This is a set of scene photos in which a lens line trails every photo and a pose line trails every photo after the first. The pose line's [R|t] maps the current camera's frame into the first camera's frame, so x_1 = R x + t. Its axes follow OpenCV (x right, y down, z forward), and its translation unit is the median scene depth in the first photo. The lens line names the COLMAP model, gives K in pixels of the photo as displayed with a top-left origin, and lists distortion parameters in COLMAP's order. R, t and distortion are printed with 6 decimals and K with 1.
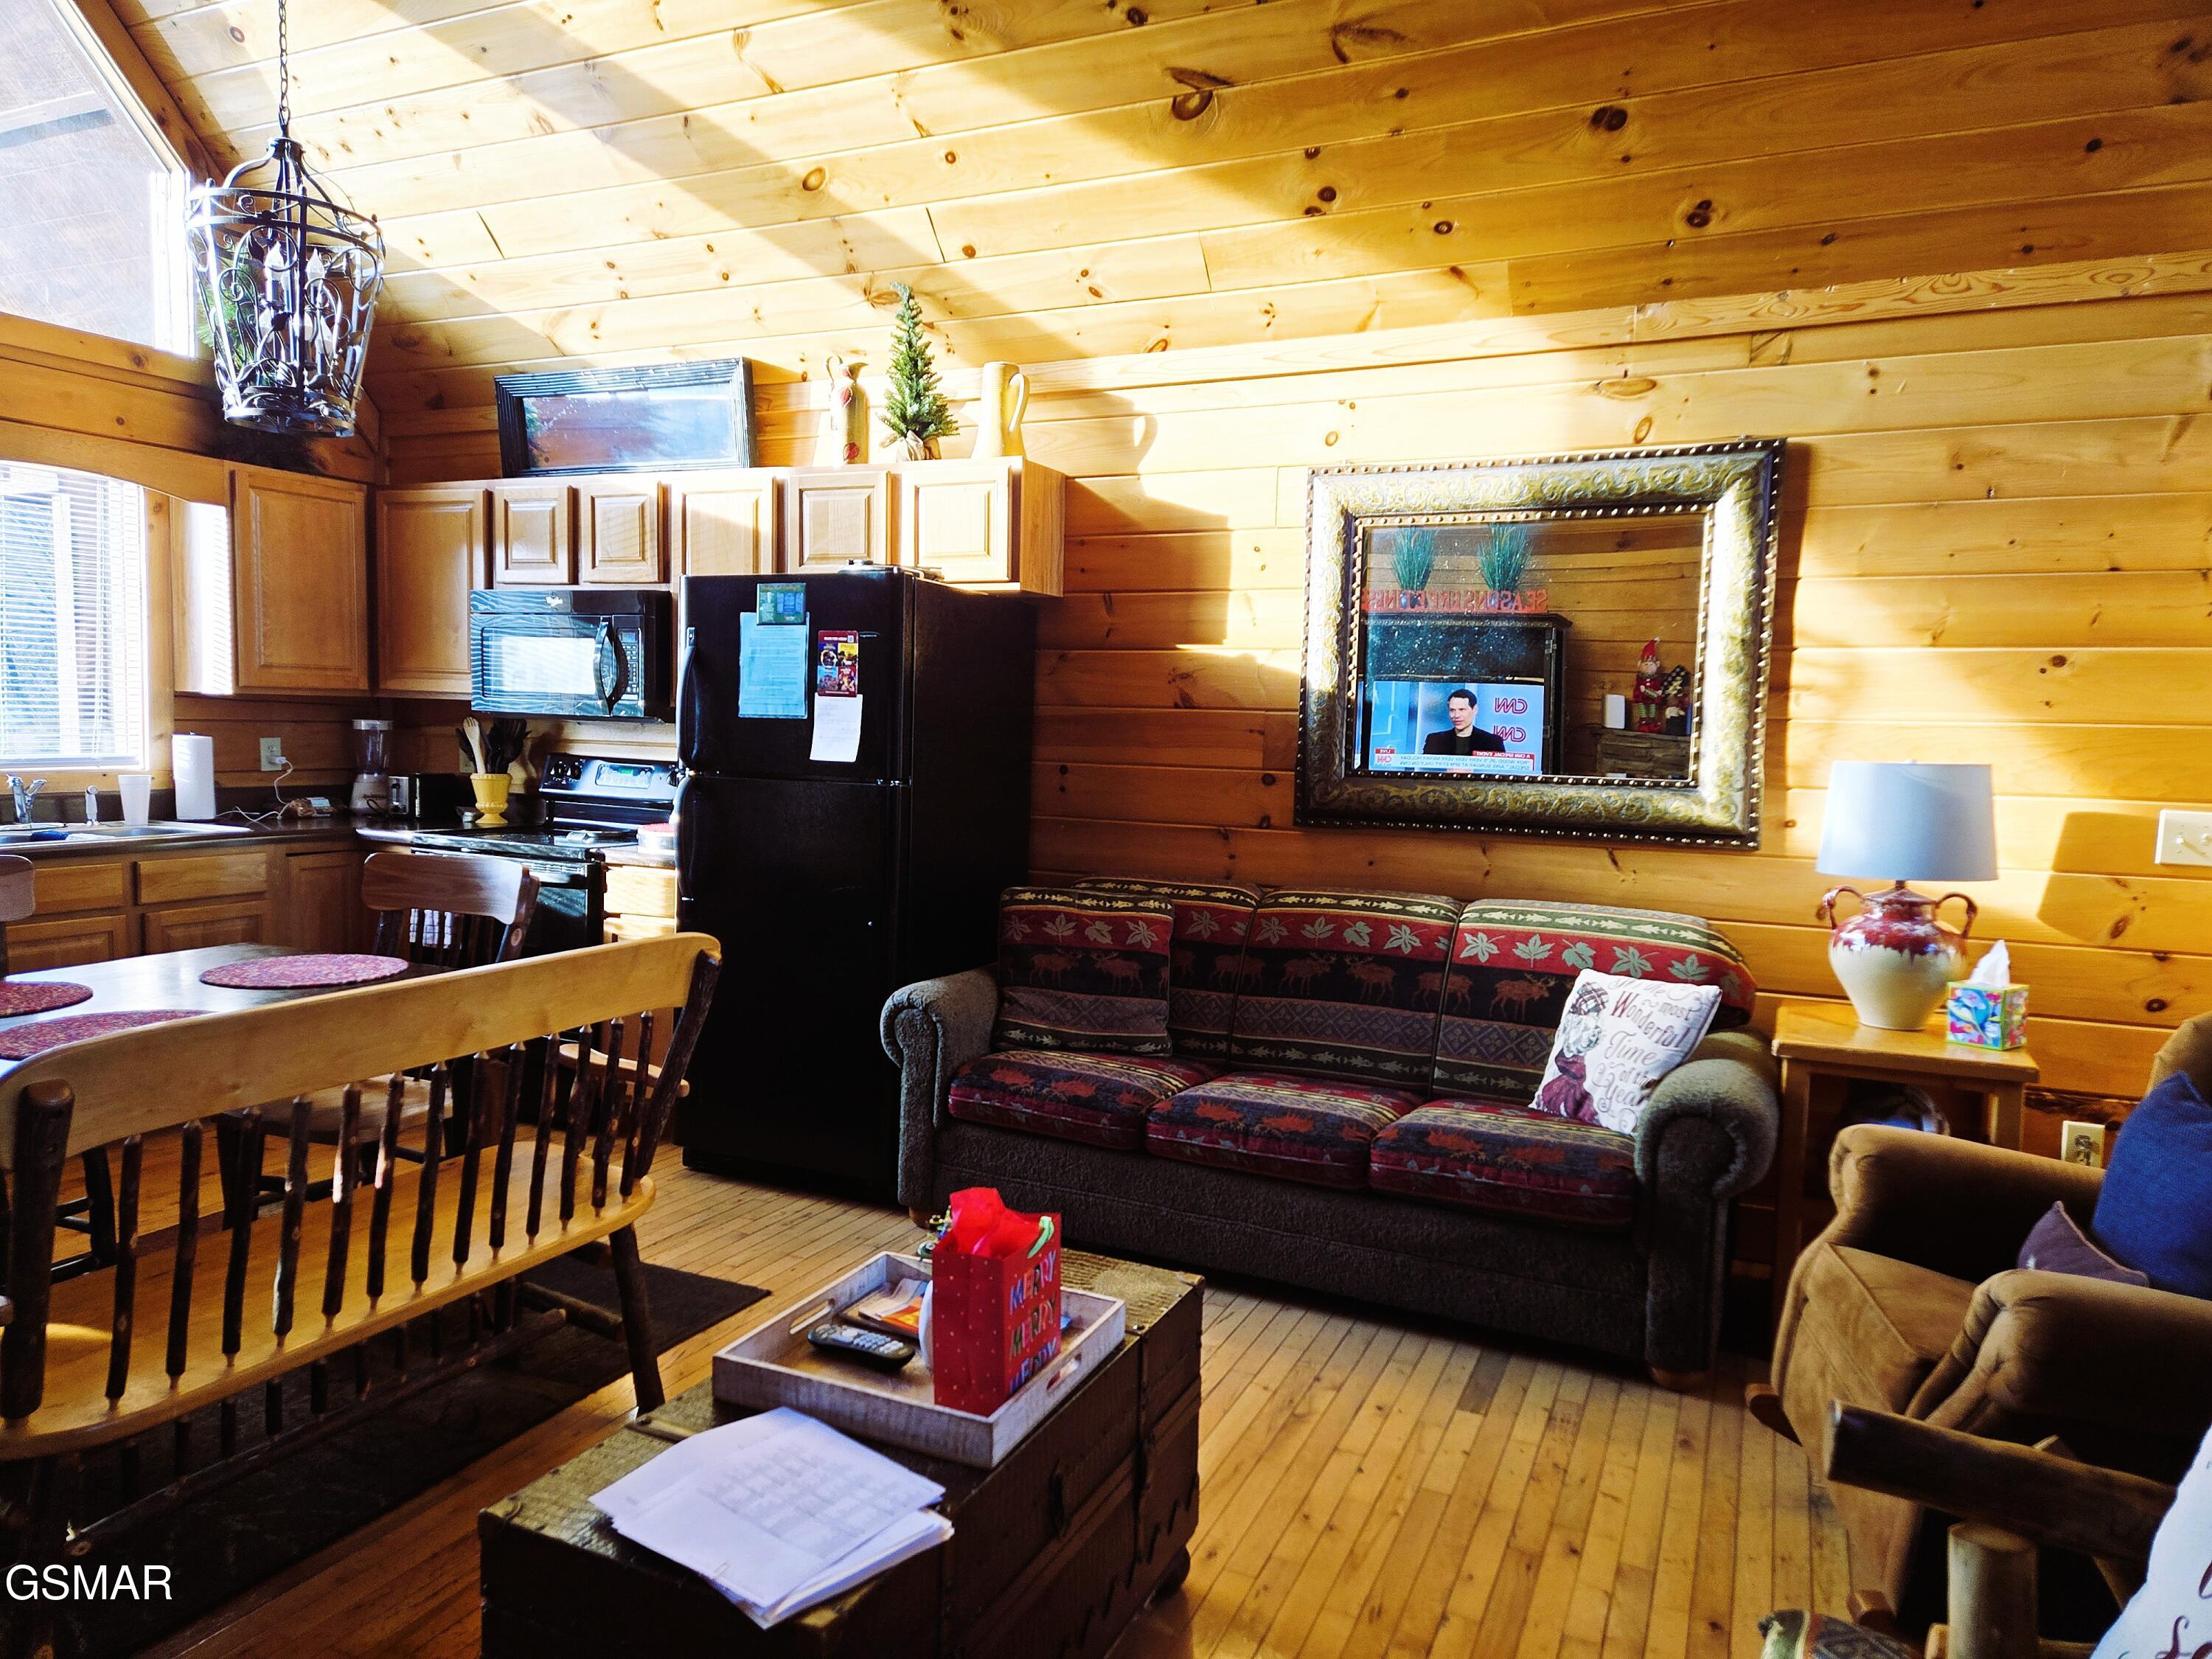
lens RADIAL K [[1466.3, 0, 1116.0], [0, 1466.3, 835.2], [0, 0, 1]] dist [0.088843, -0.073227]
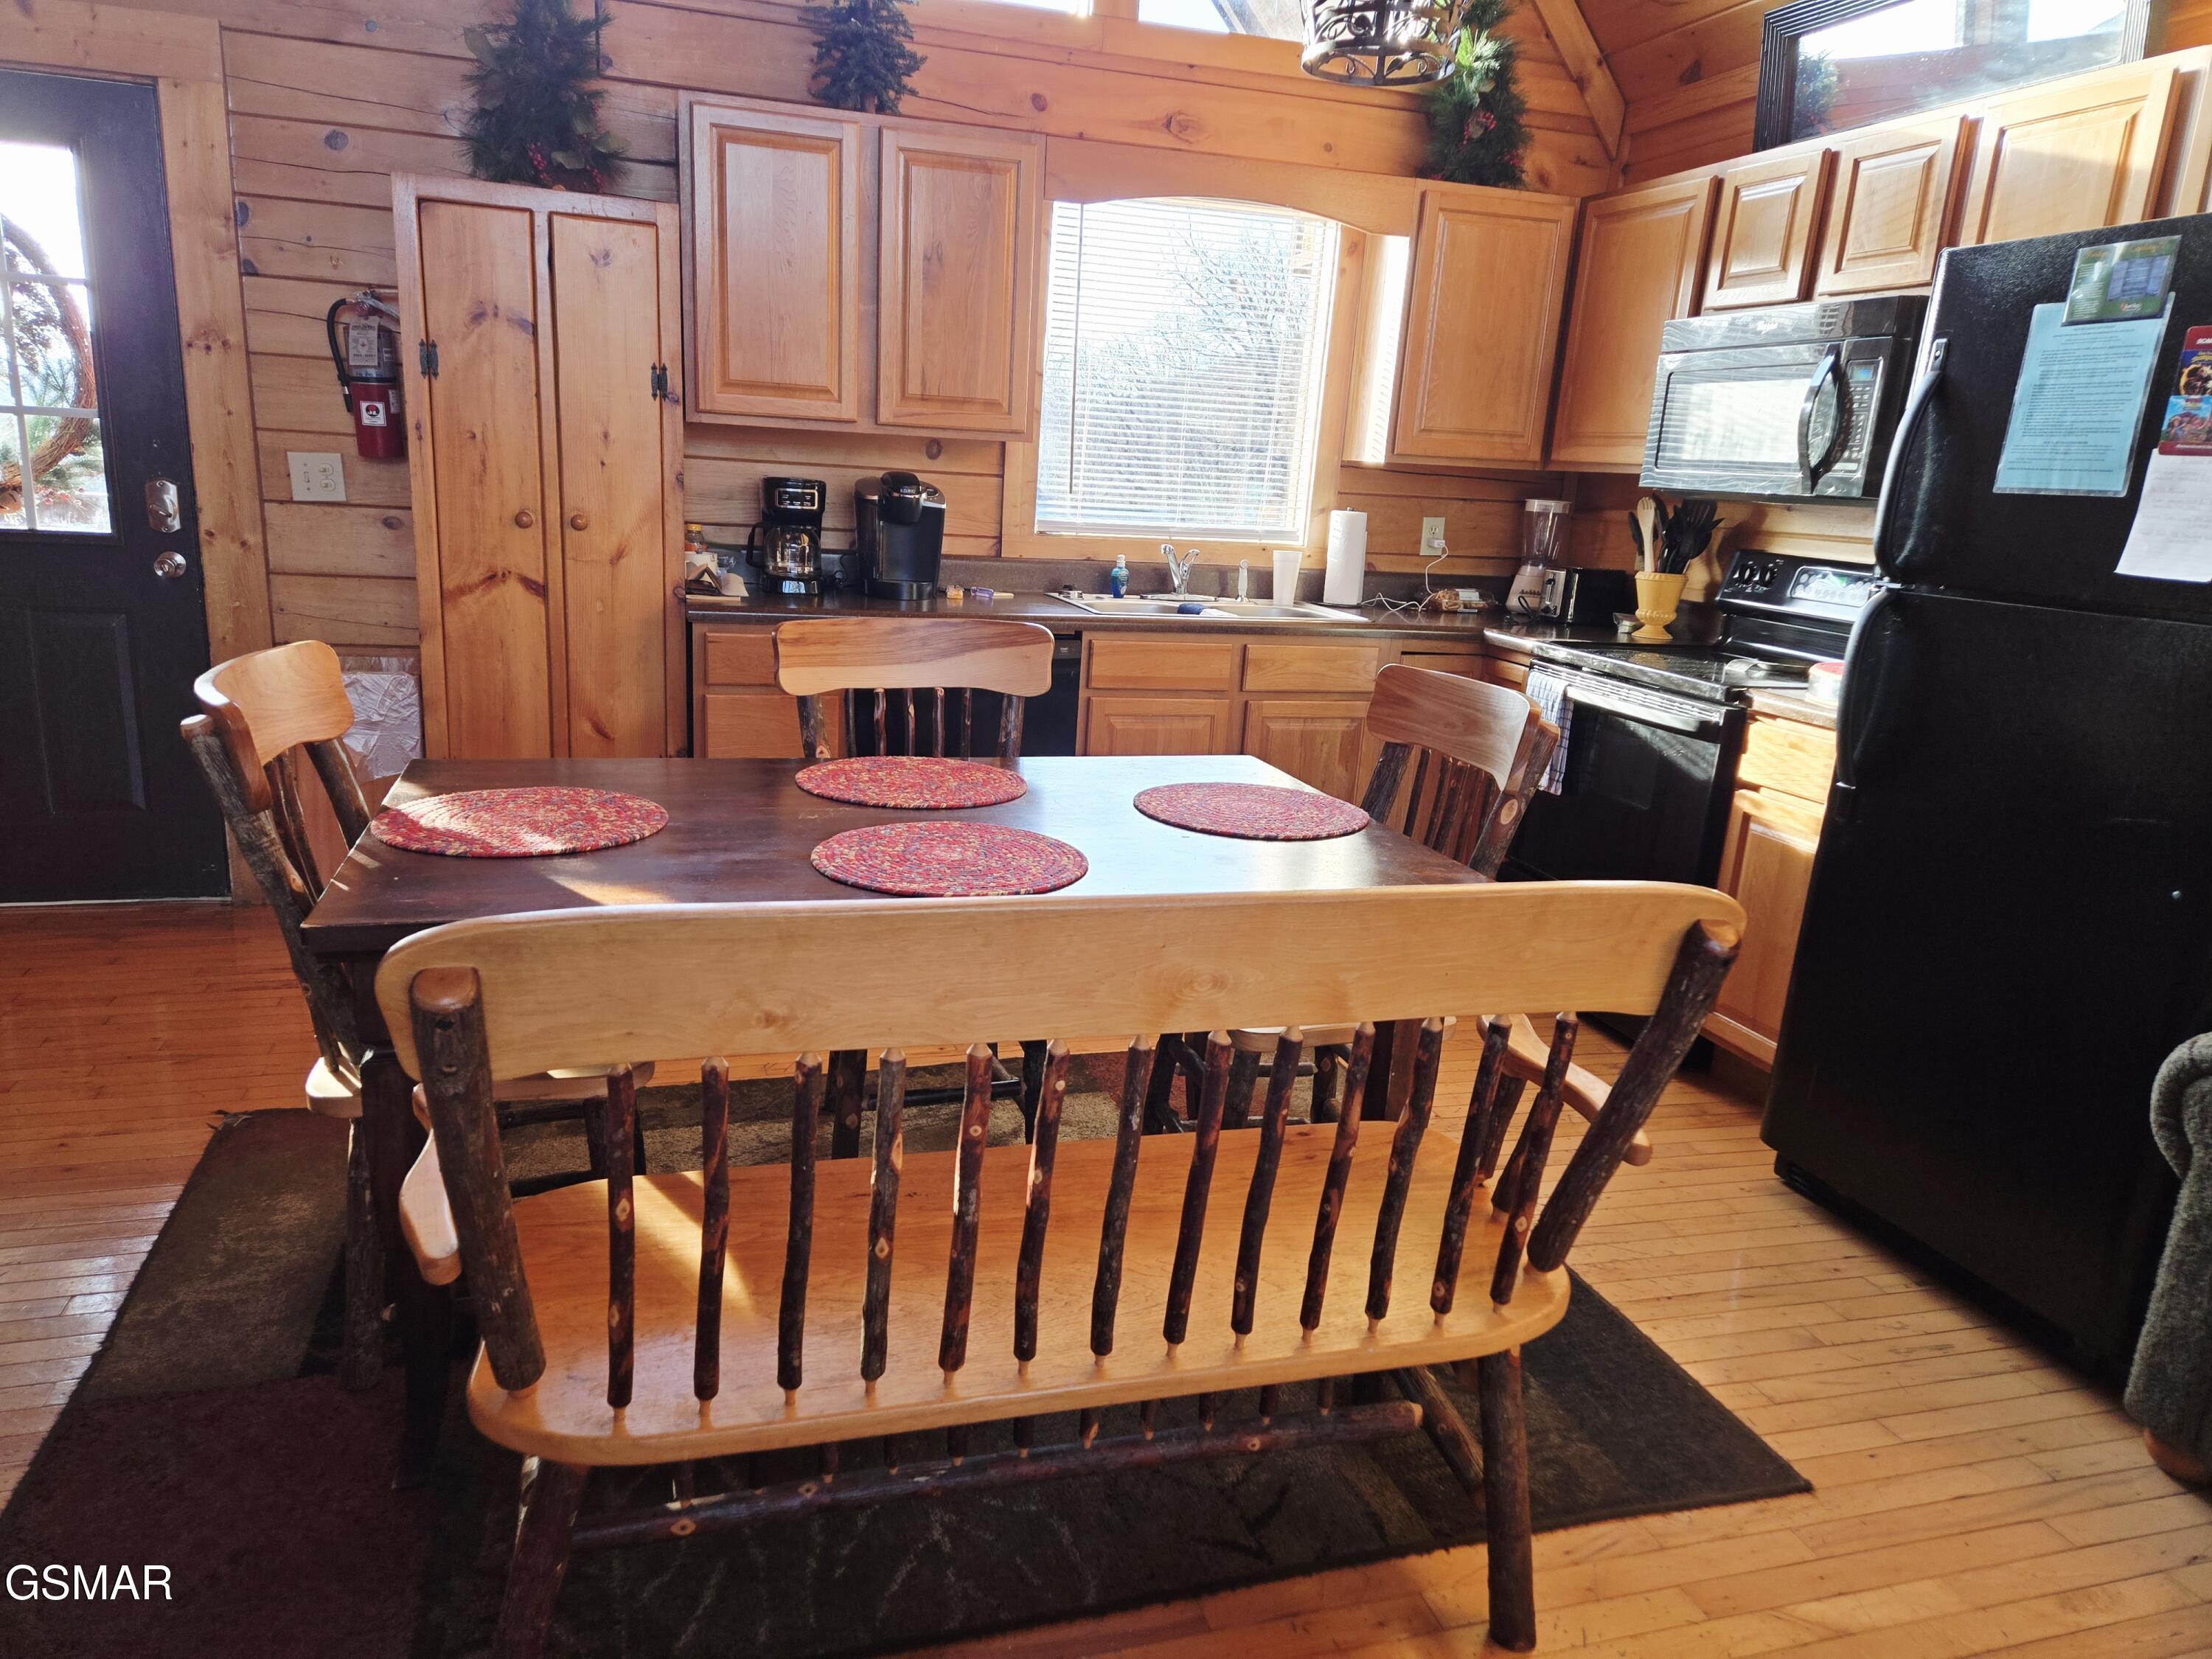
lens RADIAL K [[1470.4, 0, 1088.6], [0, 1470.4, 828.8], [0, 0, 1]] dist [0.089049, -0.072178]
pose [[0.654058, 0.192209, -0.731617, -0.024830], [-0.100706, 0.980695, 0.167615, -0.011888], [0.749711, -0.035952, 0.660788, 0.286567]]
